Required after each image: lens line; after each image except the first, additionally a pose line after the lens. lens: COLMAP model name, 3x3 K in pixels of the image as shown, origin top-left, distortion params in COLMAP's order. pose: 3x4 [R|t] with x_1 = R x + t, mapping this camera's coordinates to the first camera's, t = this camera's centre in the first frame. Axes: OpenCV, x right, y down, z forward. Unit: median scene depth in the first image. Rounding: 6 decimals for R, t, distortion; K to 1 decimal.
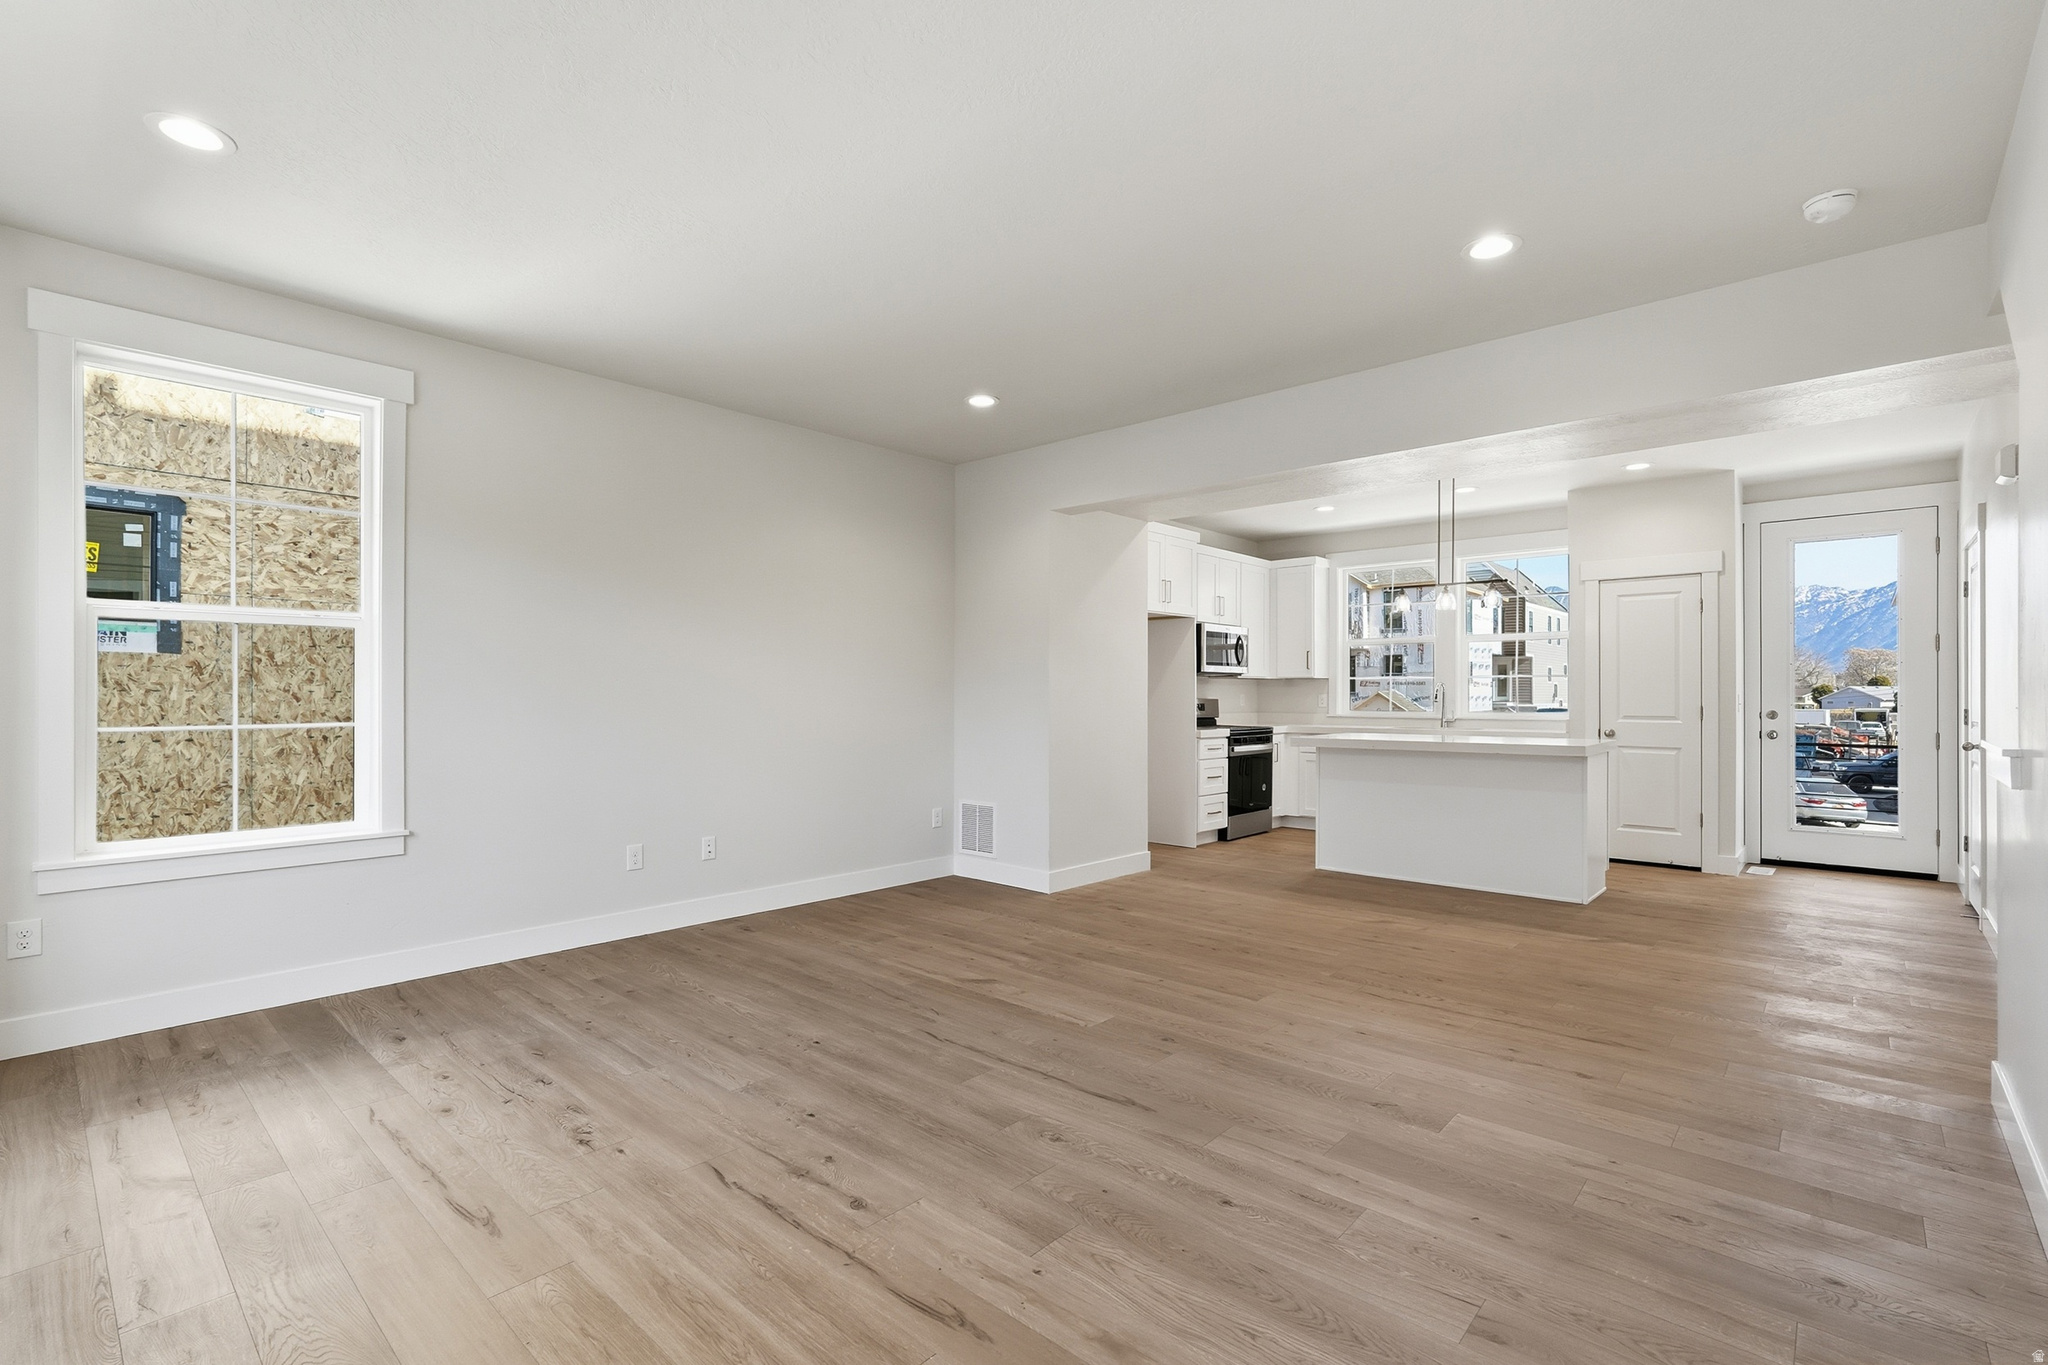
lens RADIAL K [[917.5, 0, 1026.8], [0, 917.5, 690.8], [0, 0, 1]] dist [-0.002258, 0.000200]
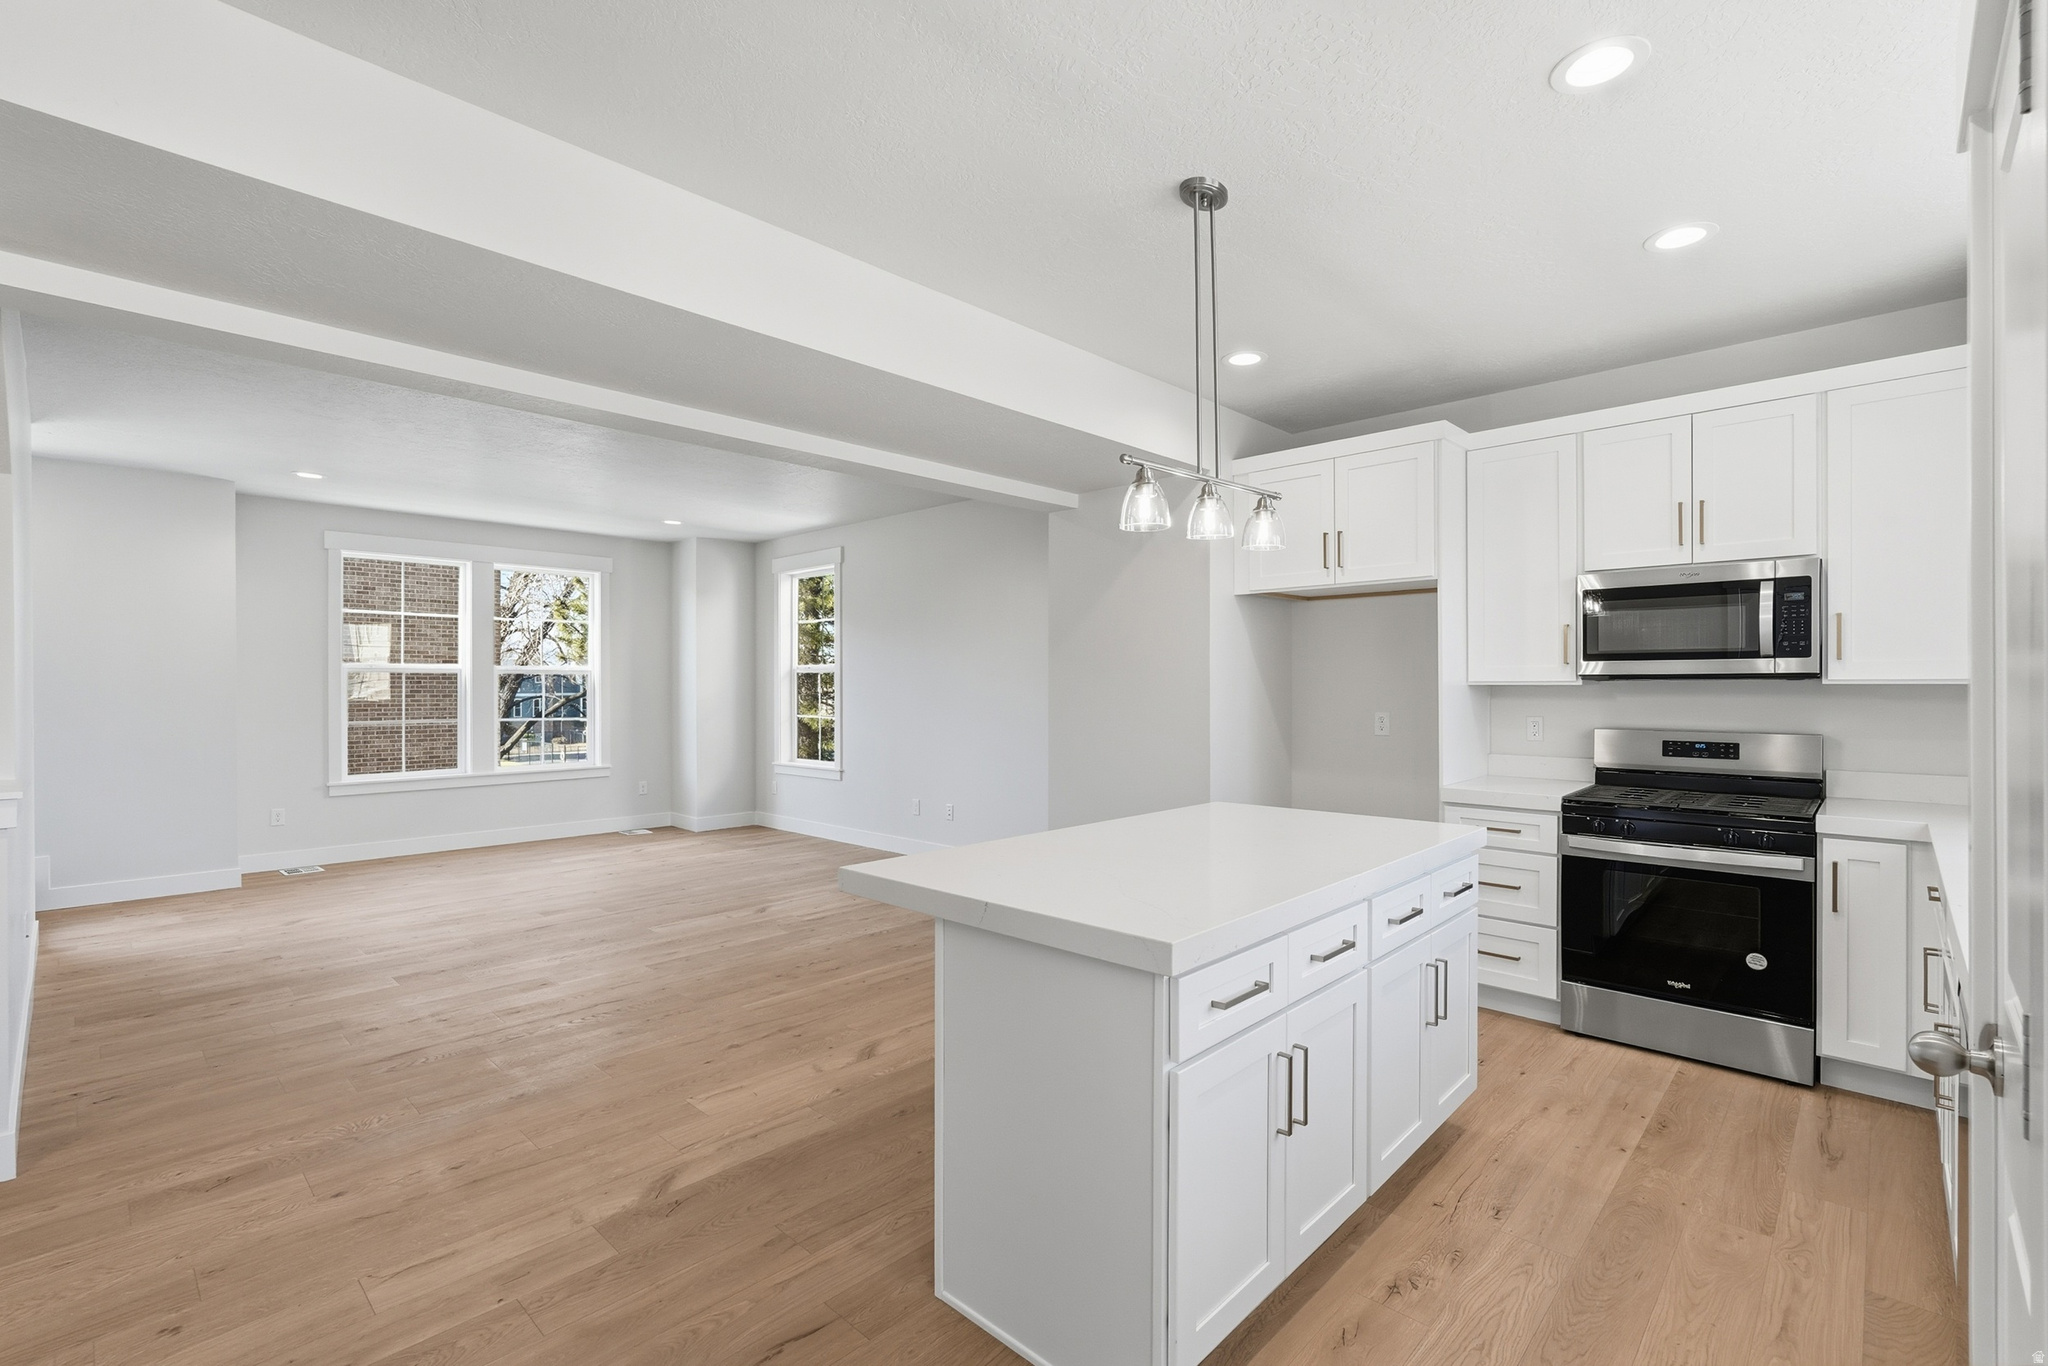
lens RADIAL K [[917.5, 0, 1026.8], [0, 917.5, 691.3], [0, 0, 1]] dist [-0.002258, 0.000200]
pose [[-0.021437, 0.006251, -0.999751, 0.704147], [0.006194, 0.999962, 0.006119, -0.017944], [0.999751, -0.006061, -0.021475, 0.735469]]
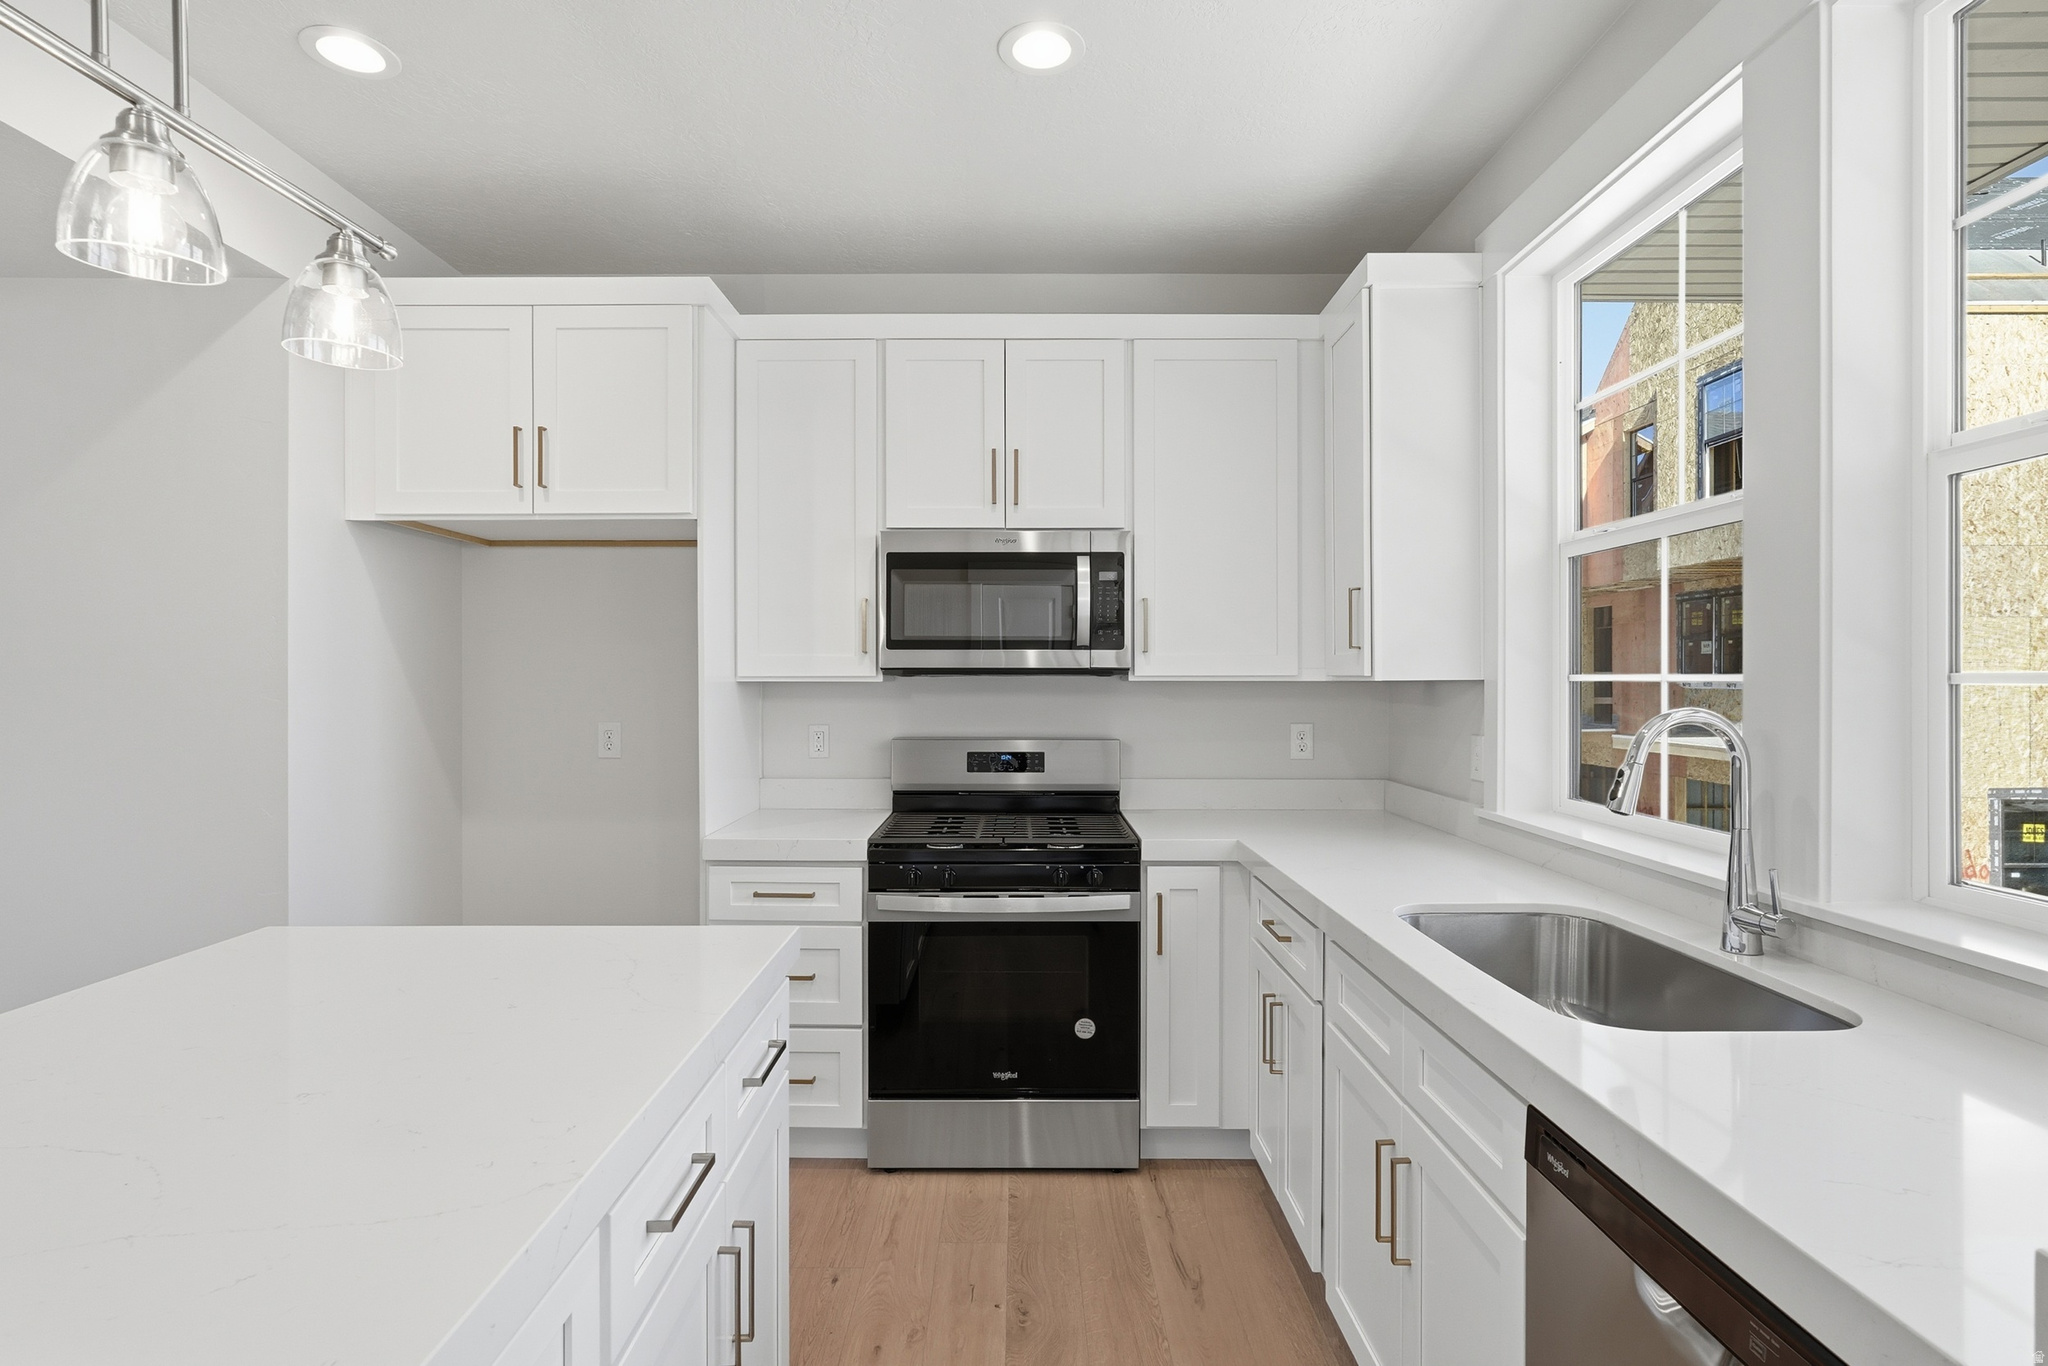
lens RADIAL K [[1044.6, 0, 1024.0], [0, 1044.6, 683.0], [0, 0, 1]] dist [-0.012252, 0.000135]
pose [[0.670084, 0.001609, -0.742284, 0.545044], [0.003486, 0.999980, 0.005314, -0.018028], [0.742277, -0.006149, 0.670065, 0.788860]]
